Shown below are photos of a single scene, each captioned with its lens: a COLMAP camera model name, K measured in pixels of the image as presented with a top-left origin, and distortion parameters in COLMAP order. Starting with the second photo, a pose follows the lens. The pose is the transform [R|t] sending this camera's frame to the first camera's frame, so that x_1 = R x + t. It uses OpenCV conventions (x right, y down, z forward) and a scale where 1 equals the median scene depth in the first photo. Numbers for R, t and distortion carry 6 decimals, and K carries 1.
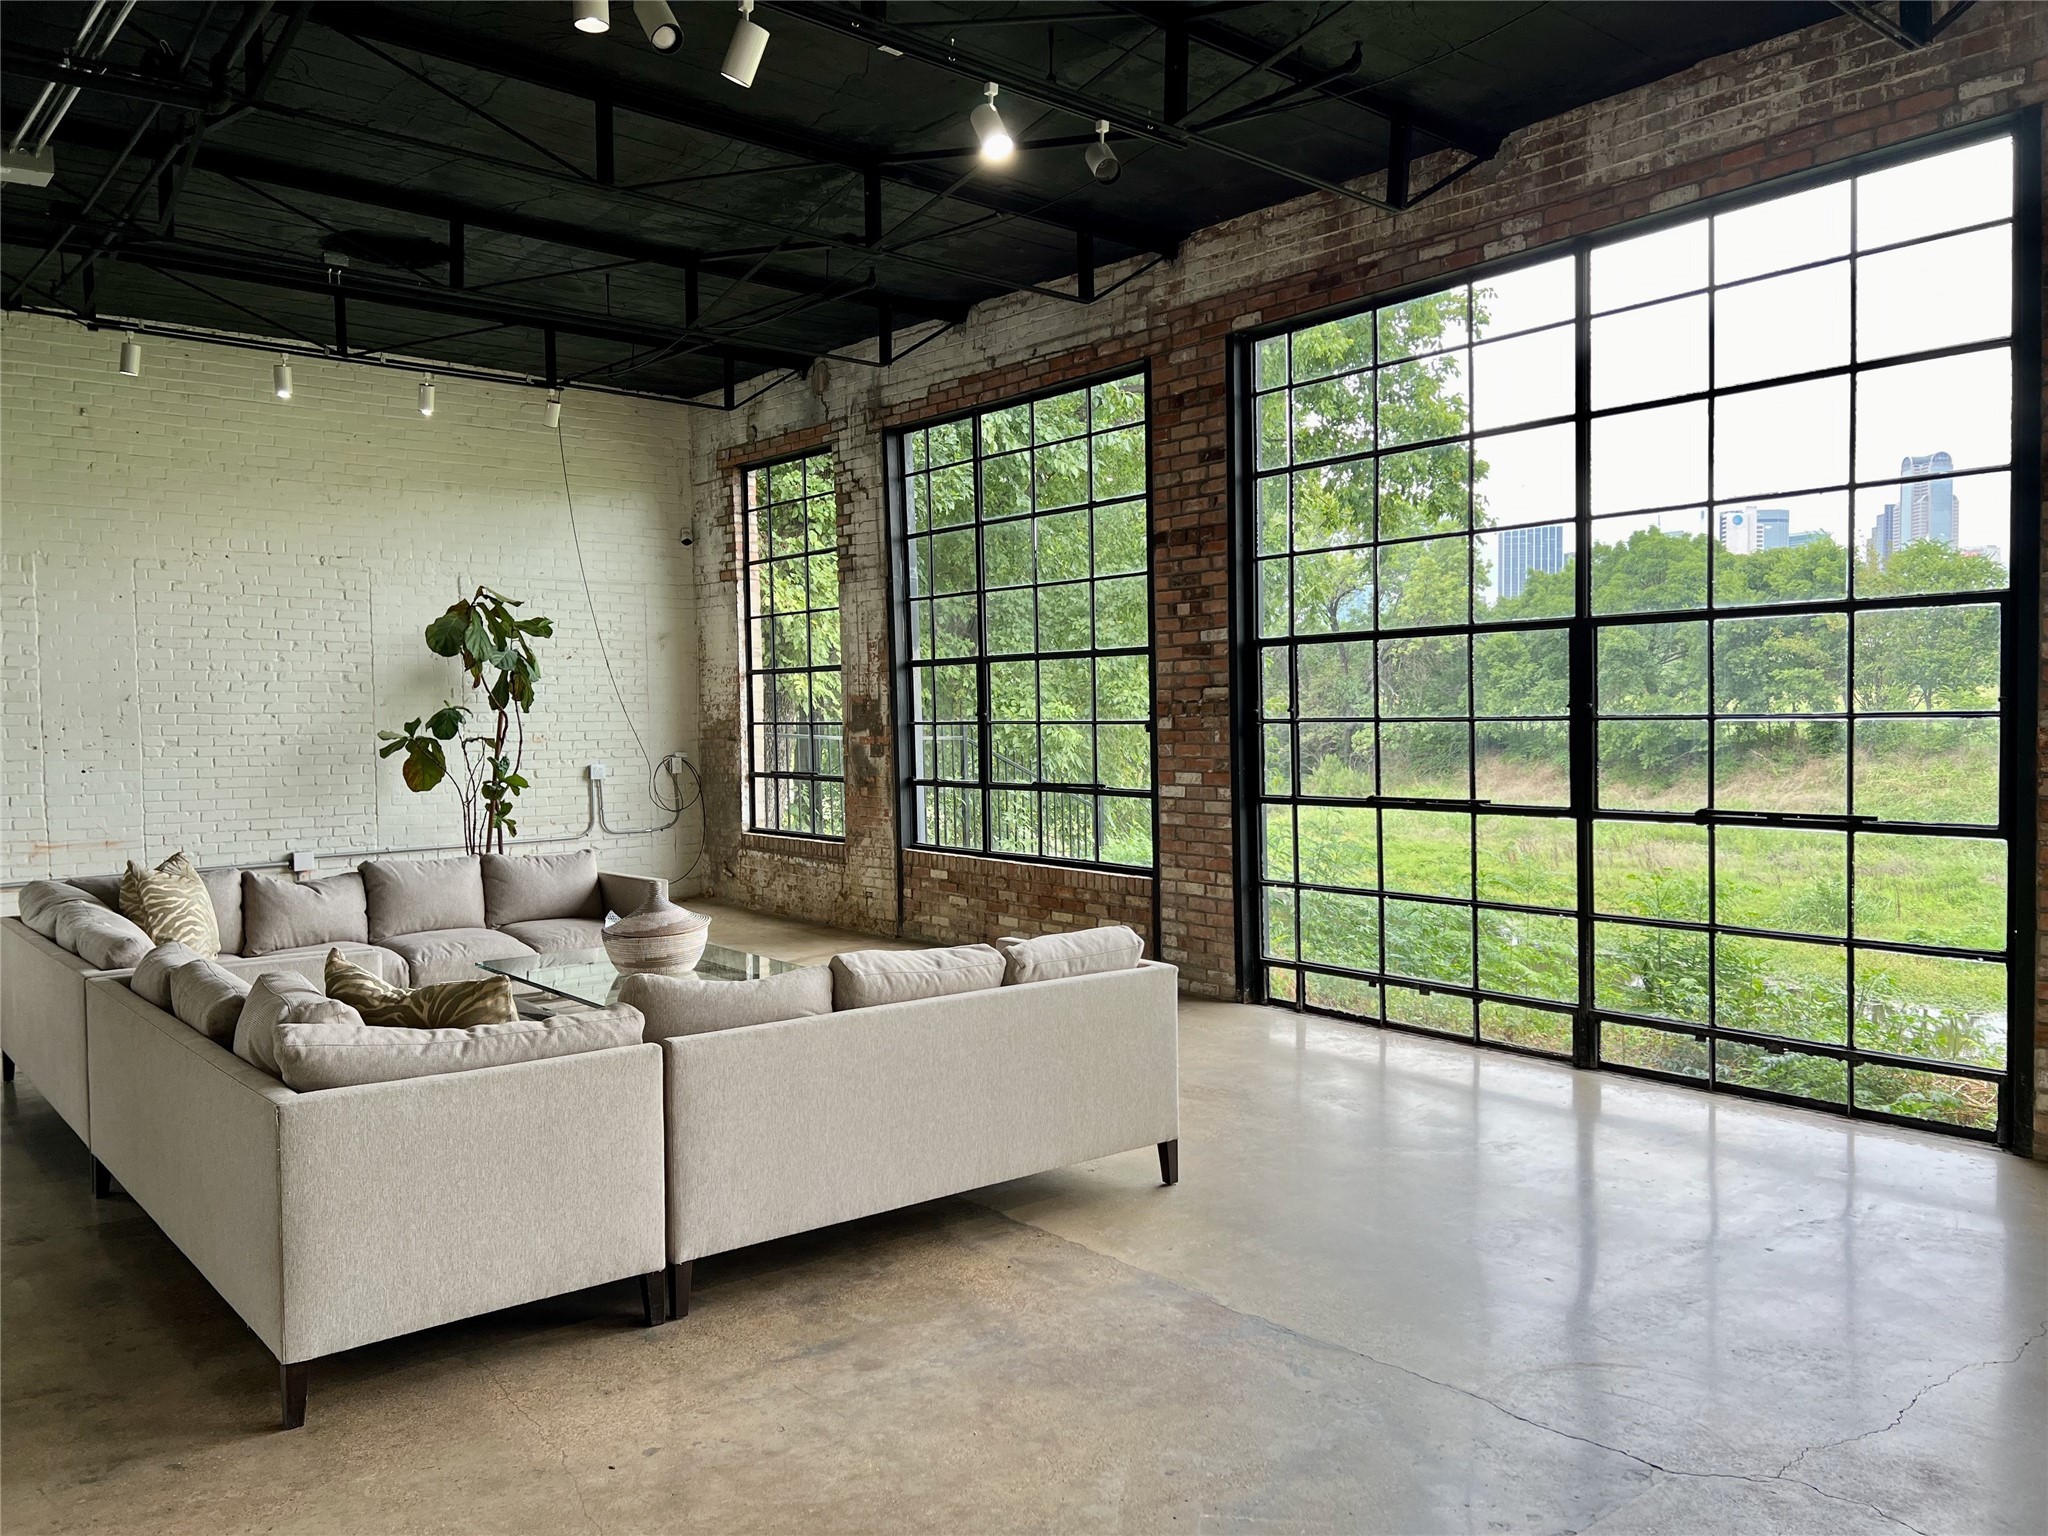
lens RADIAL K [[1537.7, 0, 1019.1], [0, 1537.7, 794.3], [0, 0, 1]] dist [0.068173, -0.080617]
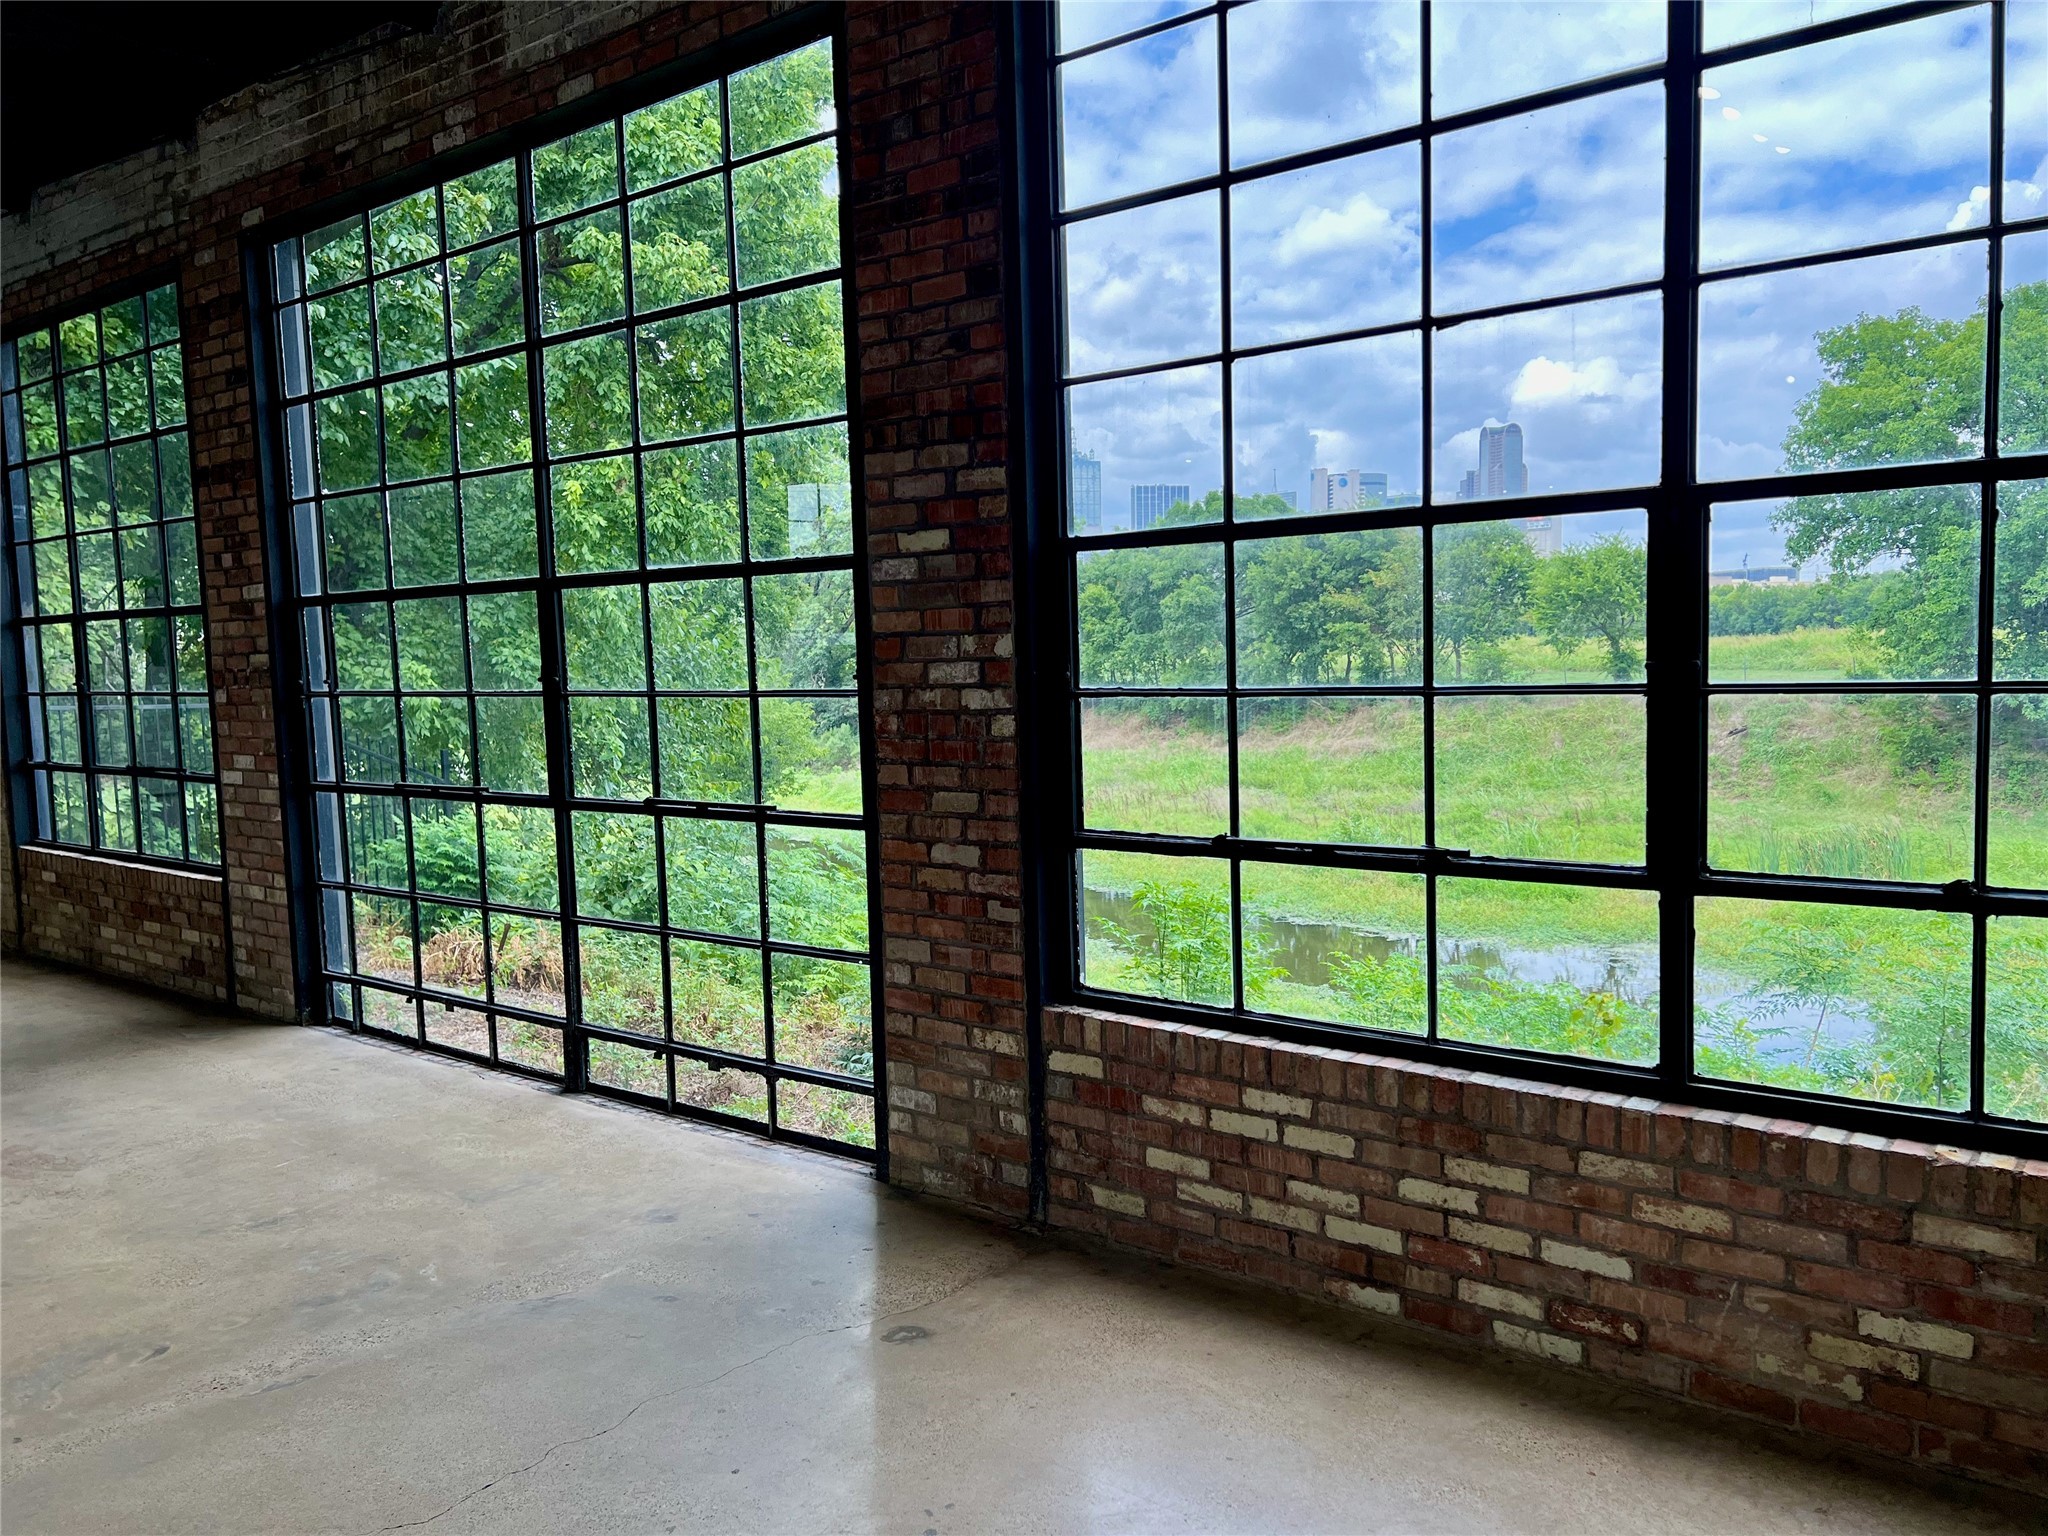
lens RADIAL K [[1537.7, 0, 1022.6], [0, 1537.7, 782.9], [0, 0, 1]] dist [0.068173, -0.080617]
pose [[0.974580, -0.023363, 0.222819, 0.344879], [0.018109, 0.999508, 0.025594, -0.013381], [-0.223308, -0.020909, 0.974524, 0.075655]]
